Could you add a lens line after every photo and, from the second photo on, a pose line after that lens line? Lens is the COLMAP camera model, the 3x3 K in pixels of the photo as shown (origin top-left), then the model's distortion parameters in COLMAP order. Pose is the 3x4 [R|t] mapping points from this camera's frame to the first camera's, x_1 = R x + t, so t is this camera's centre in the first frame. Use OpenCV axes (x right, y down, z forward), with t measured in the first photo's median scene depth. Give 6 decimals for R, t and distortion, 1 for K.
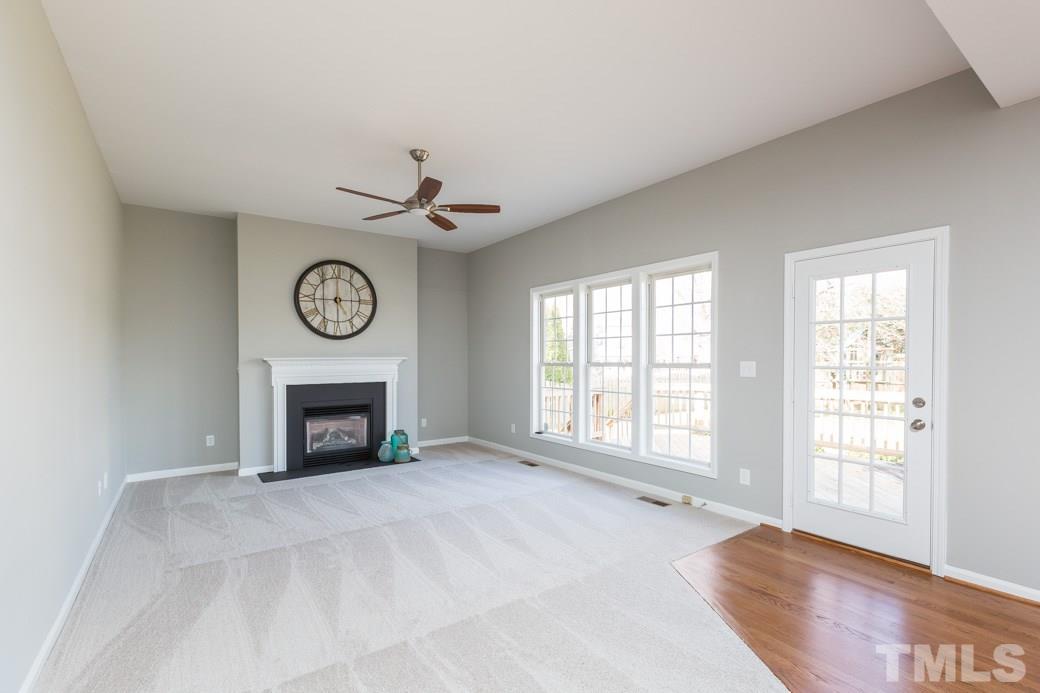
lens RADIAL K [[470.3, 0, 518.6], [0, 470.3, 361.8], [0, 0, 1]] dist [-0.000327, 0.000174]
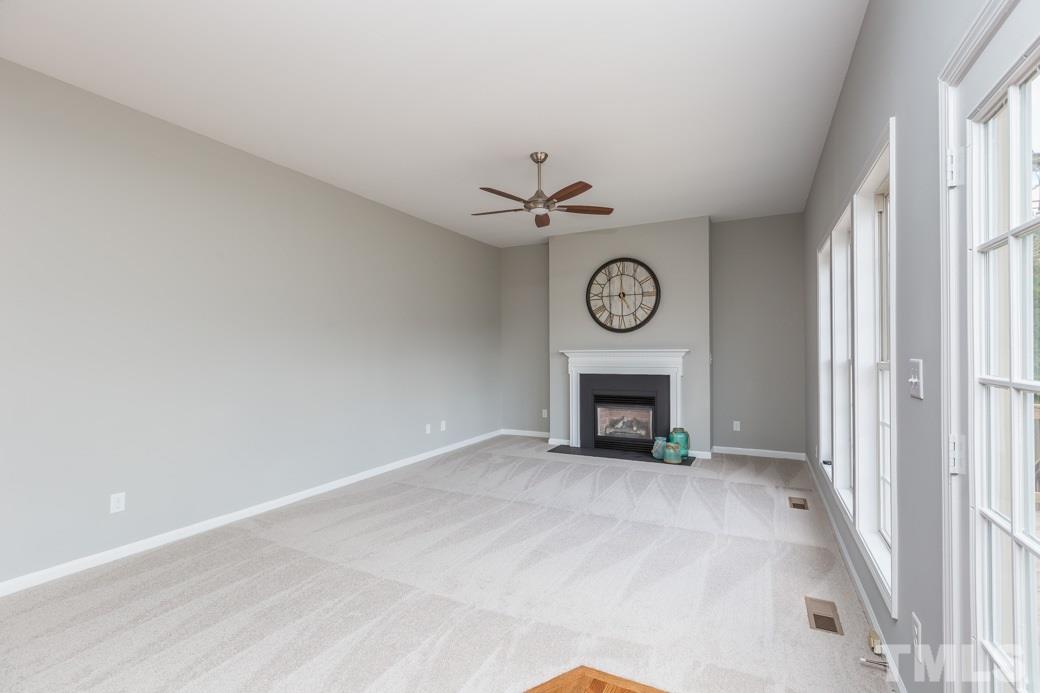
lens RADIAL K [[471.8, 0, 520.0], [0, 471.8, 346.5], [0, 0, 1]] dist [0.001003, 0.000162]
pose [[0.450746, -0.008088, -0.892616, 0.459512], [-0.002026, 0.999947, -0.010084, -0.005430], [0.892650, 0.006354, 0.450706, 0.323375]]
